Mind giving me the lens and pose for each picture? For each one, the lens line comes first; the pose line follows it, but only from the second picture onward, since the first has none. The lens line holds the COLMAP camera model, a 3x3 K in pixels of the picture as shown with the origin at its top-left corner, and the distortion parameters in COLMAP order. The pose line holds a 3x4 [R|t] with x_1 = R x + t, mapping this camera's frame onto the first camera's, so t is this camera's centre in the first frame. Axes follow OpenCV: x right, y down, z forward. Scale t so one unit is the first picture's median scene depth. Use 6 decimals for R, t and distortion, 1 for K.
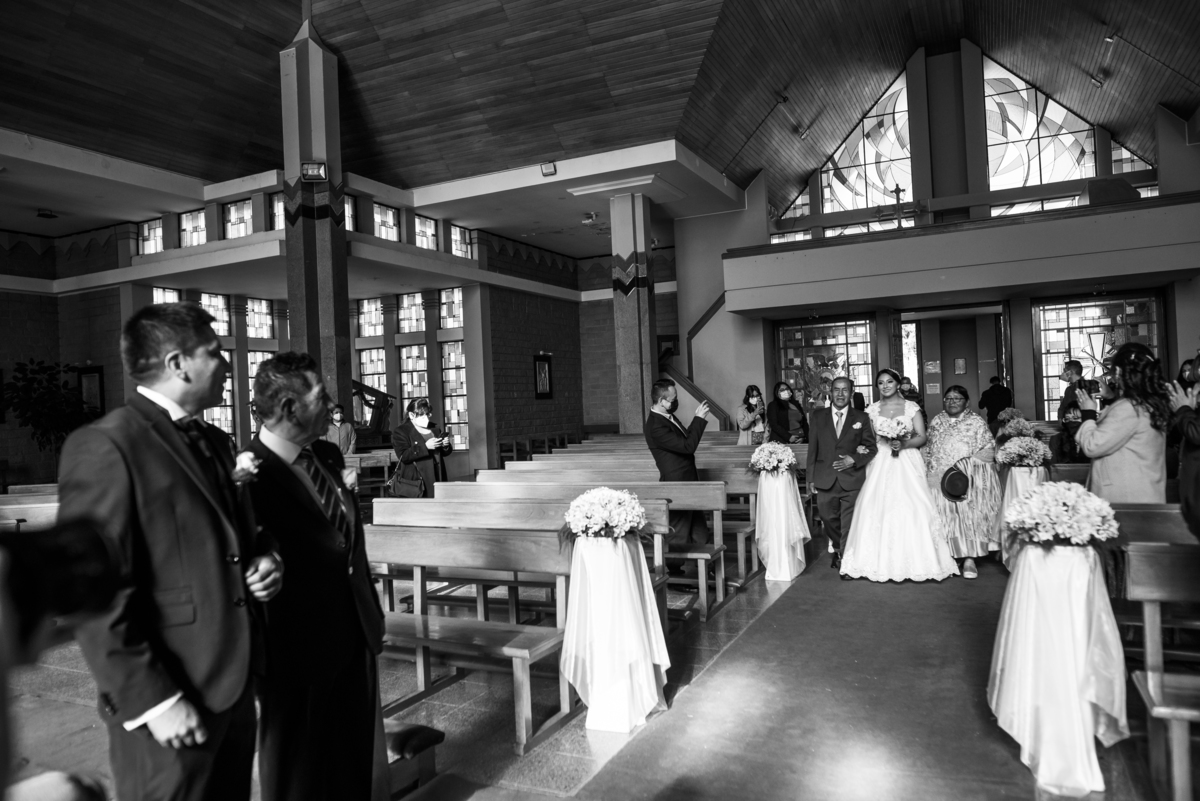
lens RADIAL K [[813.8, 0, 600.0], [0, 813.8, 400.5], [0, 0, 1]] dist [-0.034293, 0.006829]
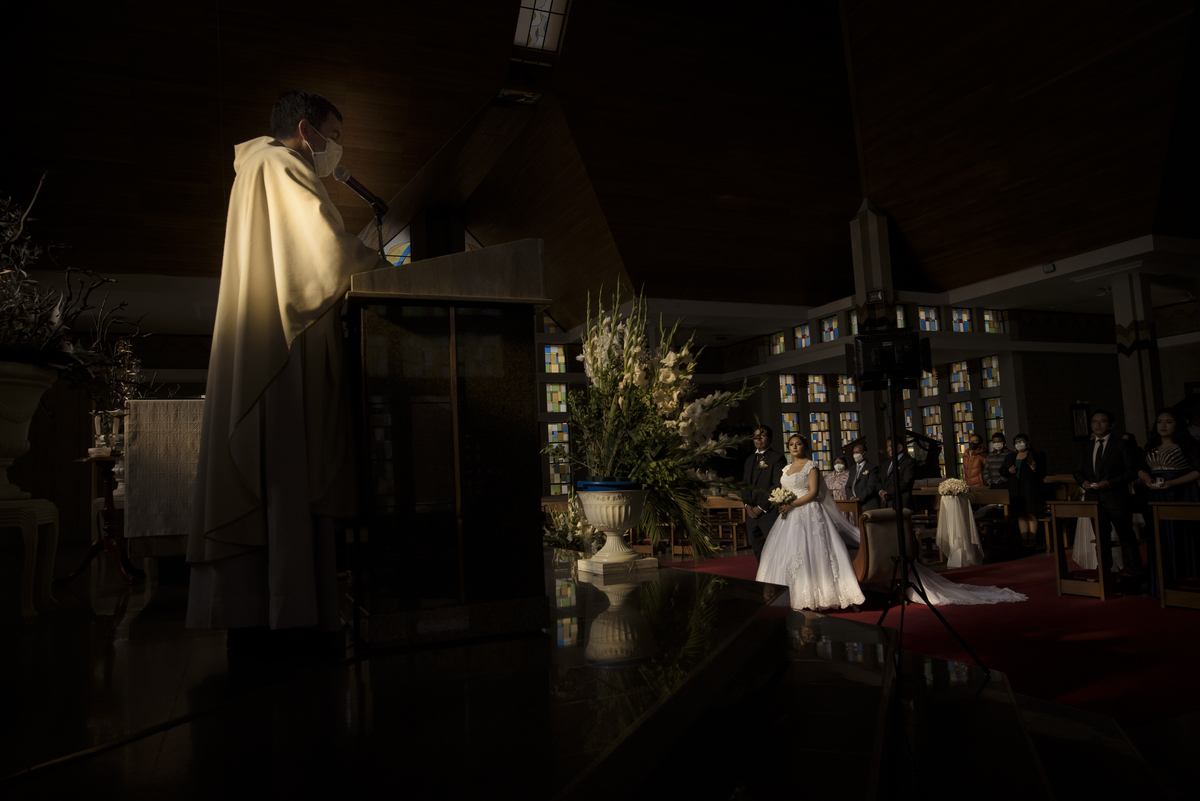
lens RADIAL K [[813.8, 0, 600.0], [0, 813.8, 400.5], [0, 0, 1]] dist [-0.034293, 0.006829]
pose [[0.757344, -0.049449, -0.651141, 0.191839], [0.014366, 0.998149, -0.059093, -0.002477], [0.652858, 0.035399, 0.756652, -0.391590]]
